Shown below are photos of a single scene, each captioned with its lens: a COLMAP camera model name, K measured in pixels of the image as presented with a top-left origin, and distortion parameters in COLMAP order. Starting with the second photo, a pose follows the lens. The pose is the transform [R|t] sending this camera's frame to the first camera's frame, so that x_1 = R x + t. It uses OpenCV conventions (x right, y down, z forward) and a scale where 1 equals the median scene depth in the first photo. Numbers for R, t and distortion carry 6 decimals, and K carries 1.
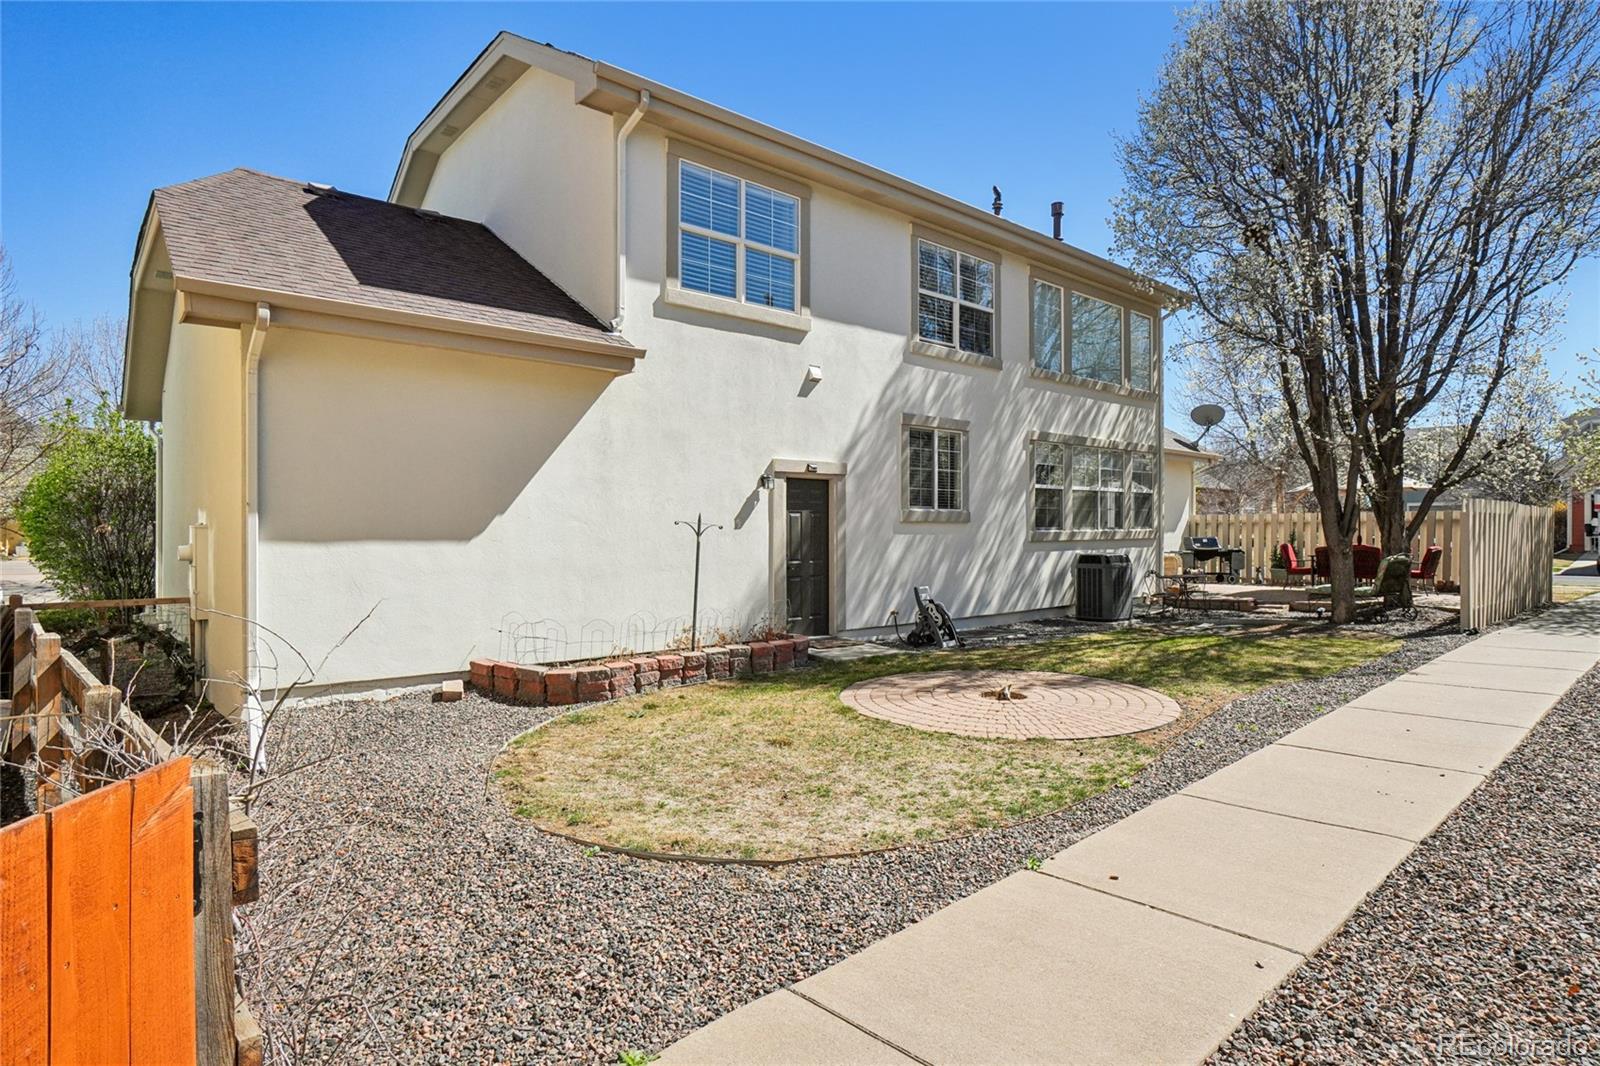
lens RADIAL K [[847.8, 0, 801.5], [0, 847.8, 513.3], [0, 0, 1]] dist [-0.035915, -0.000078]
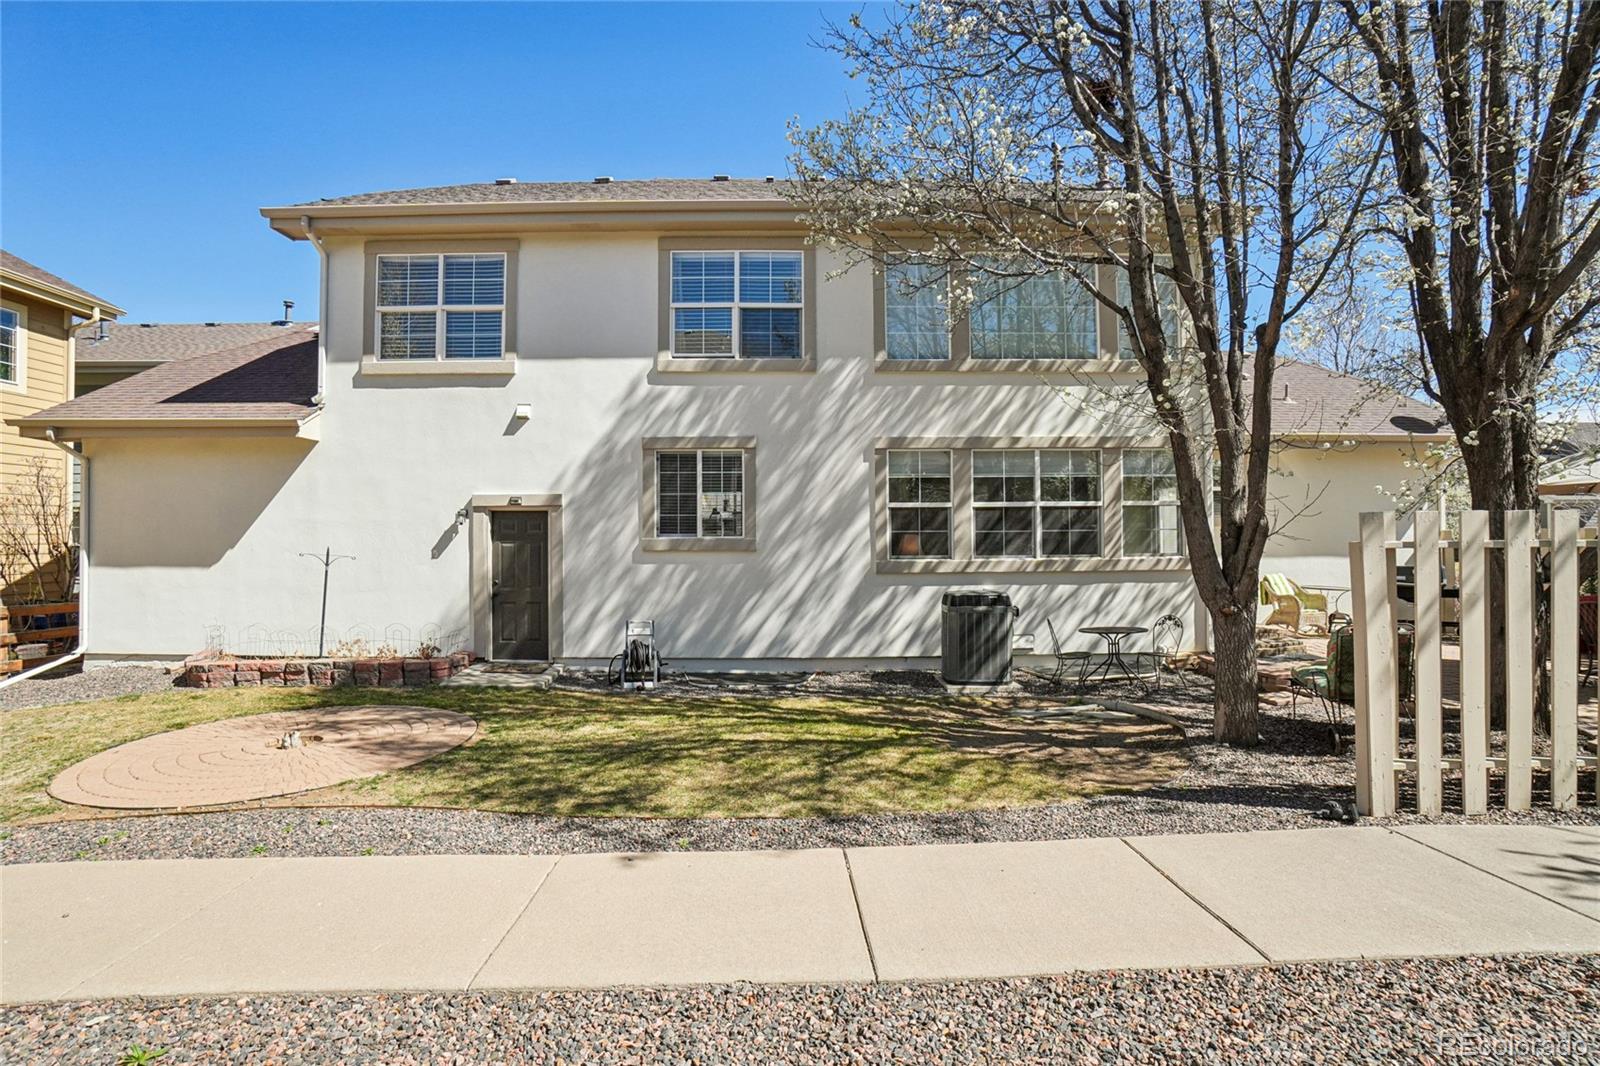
lens RADIAL K [[706.3, 0, 792.2], [0, 706.3, 526.9], [0, 0, 1]] dist [-0.062556, 0.016205]
pose [[0.765129, -0.015871, -0.643681, 0.806915], [0.014261, 0.999869, -0.007701, -0.009256], [0.643719, -0.003288, 0.765255, 0.529952]]
